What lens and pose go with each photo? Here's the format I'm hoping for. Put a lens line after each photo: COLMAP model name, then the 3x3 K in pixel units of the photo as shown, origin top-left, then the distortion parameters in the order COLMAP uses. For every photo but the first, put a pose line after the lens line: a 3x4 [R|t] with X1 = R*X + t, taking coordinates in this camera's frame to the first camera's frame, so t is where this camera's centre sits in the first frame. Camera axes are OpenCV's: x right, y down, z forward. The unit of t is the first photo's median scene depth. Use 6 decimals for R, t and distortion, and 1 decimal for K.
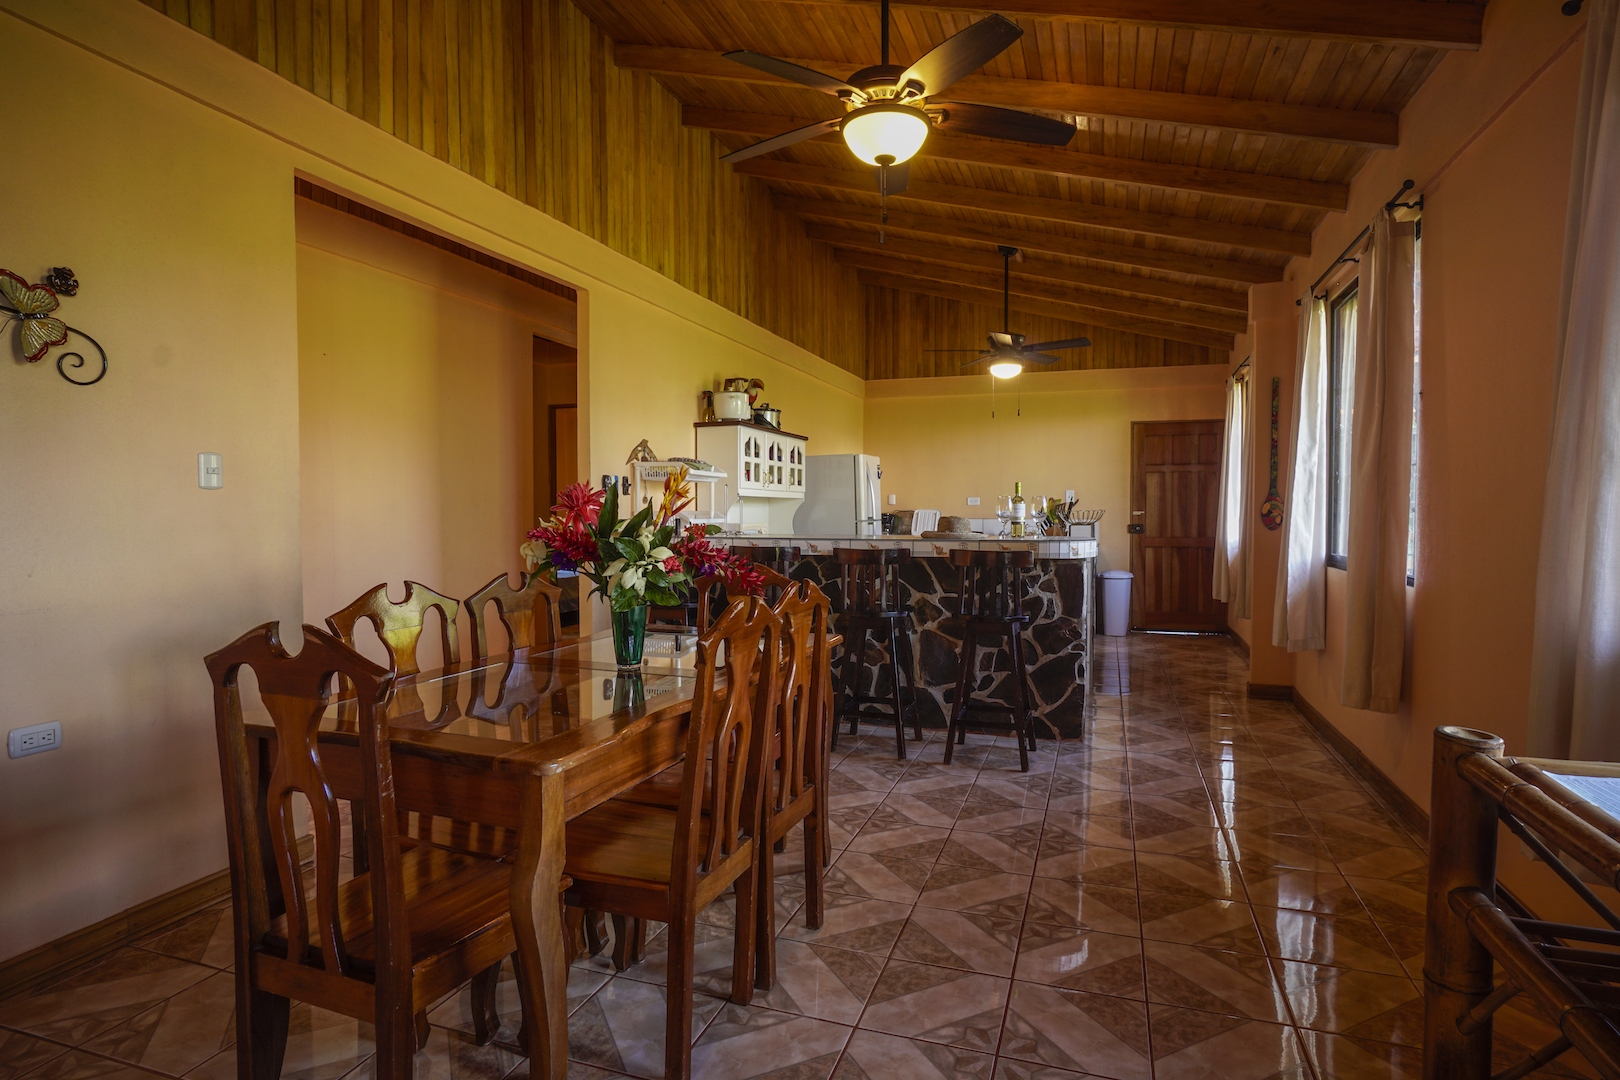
lens RADIAL K [[843.5, 0, 826.0], [0, 843.5, 532.9], [0, 0, 1]] dist [-0.022914, 0.000067]
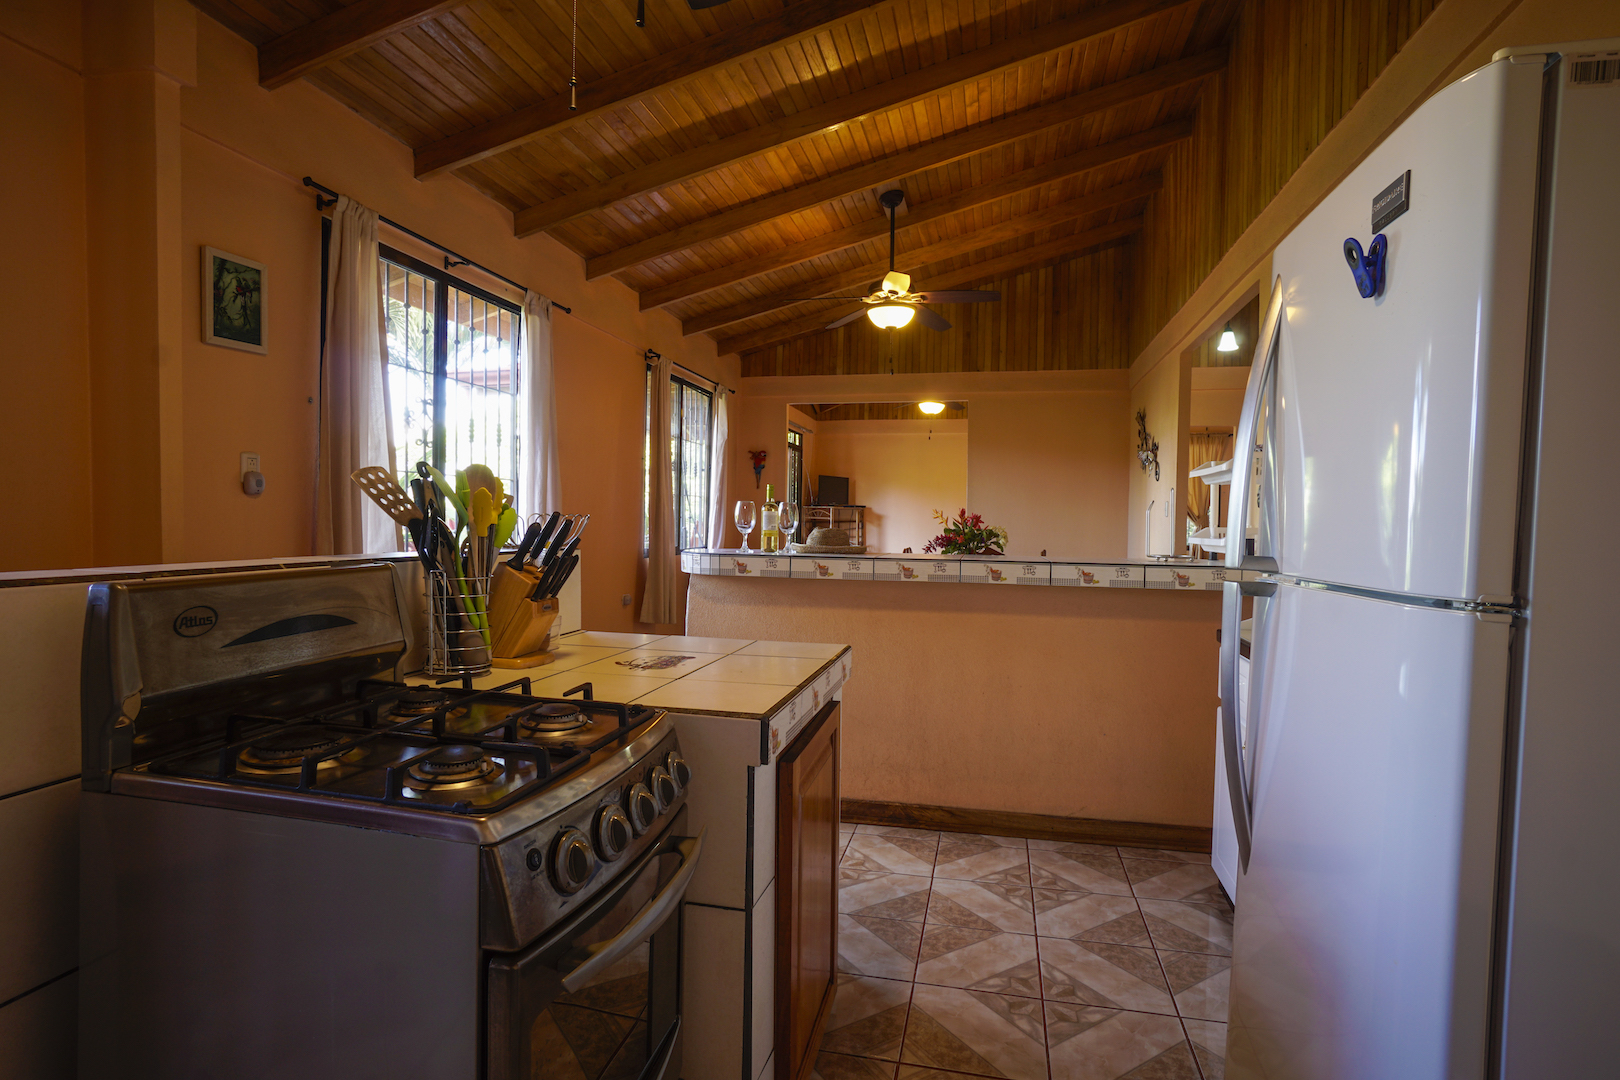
lens RADIAL K [[814.3, 0, 816.0], [0, 814.3, 536.3], [0, 0, 1]] dist [-0.027672, 0.001453]
pose [[-0.994748, -0.011037, -0.101756, 0.181762], [-0.015435, 0.998976, 0.042531, -0.031976], [0.101182, 0.043878, -0.993900, 1.238946]]
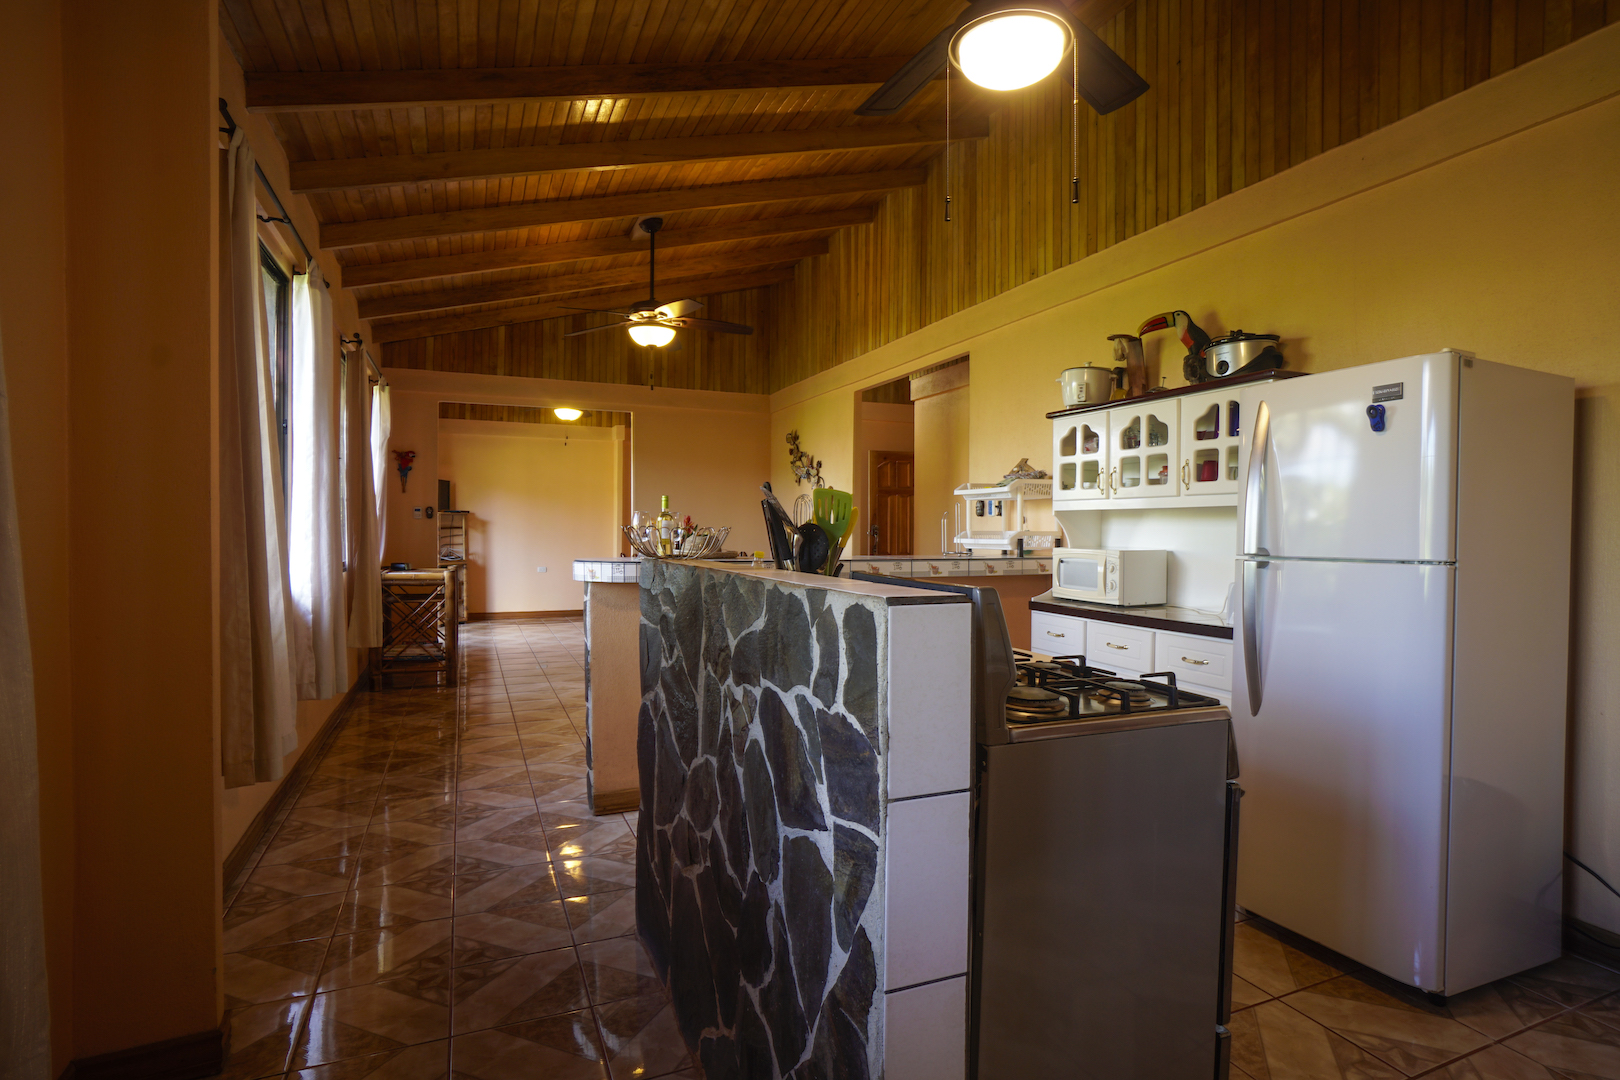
lens RADIAL K [[814.3, 0, 816.0], [0, 814.3, 536.3], [0, 0, 1]] dist [-0.027672, 0.001453]
pose [[-0.747398, 0.004151, -0.664363, 0.462614], [-0.019204, 0.999428, 0.027849, -0.032206], [0.664099, 0.033573, -0.746891, 1.197884]]
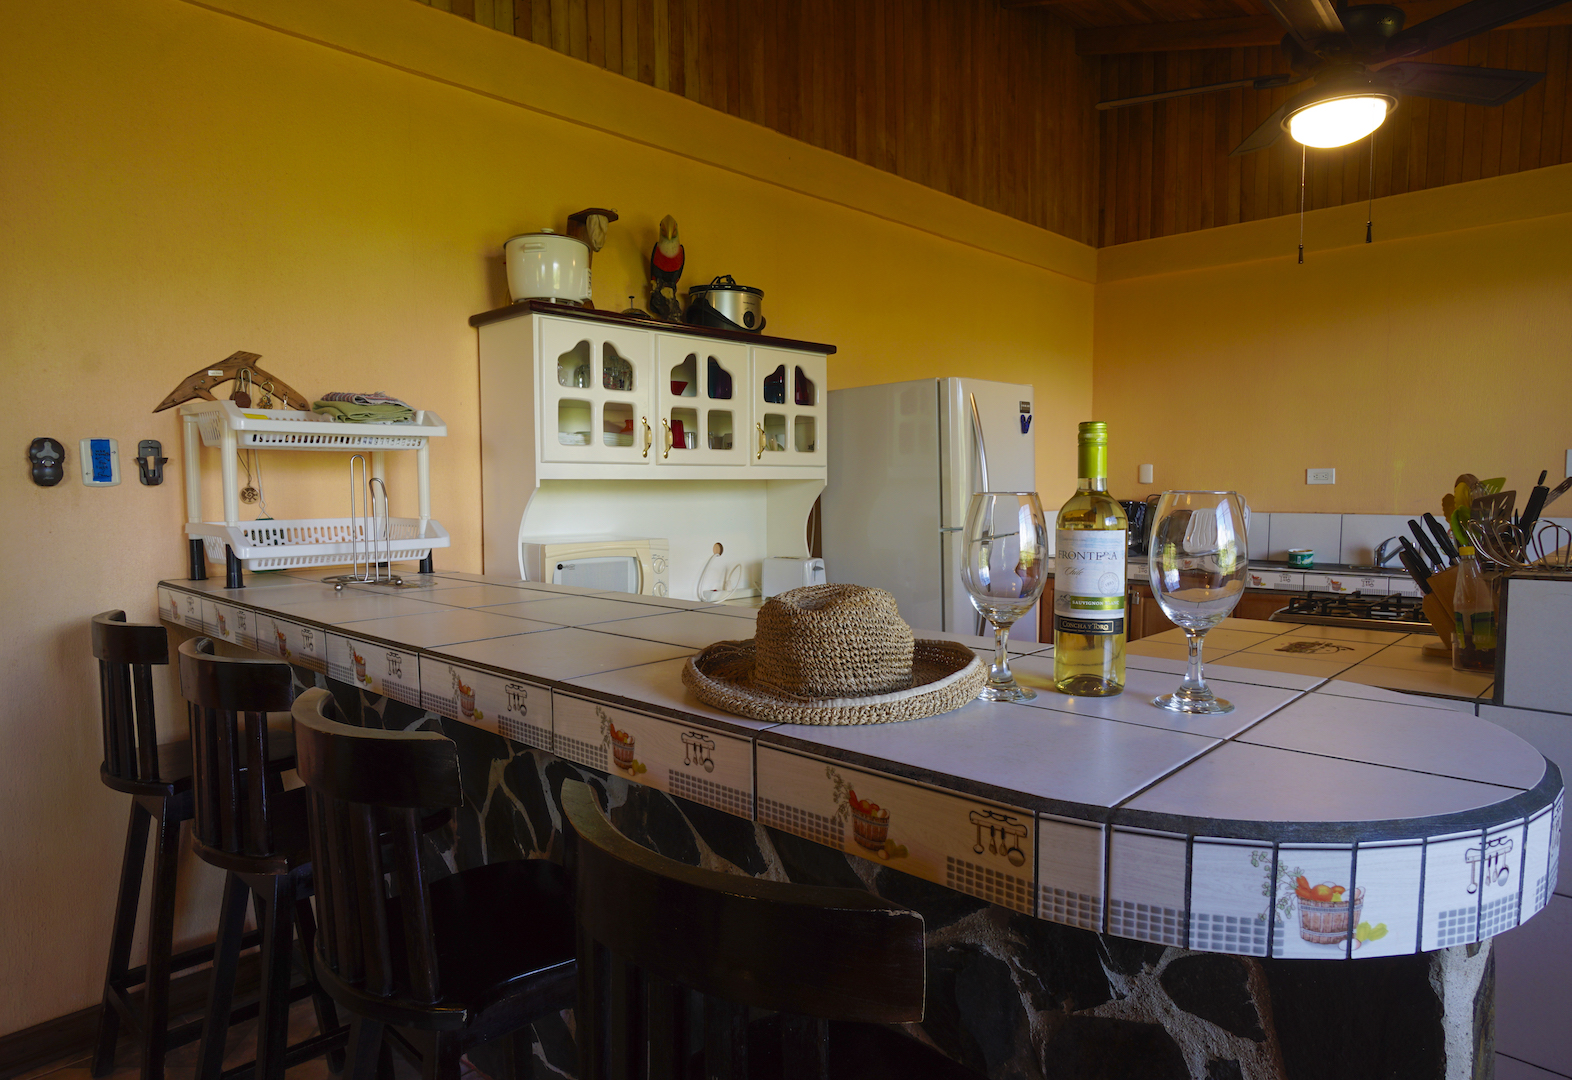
lens RADIAL K [[960.9, 0, 750.6], [0, 960.9, 552.2], [0, 0, 1]] dist [-0.003987, -0.001397]
pose [[0.898299, 0.025651, -0.438636, 0.175952], [-0.005345, 0.998859, 0.047466, -0.026494], [0.439353, -0.040294, 0.897410, 0.520624]]
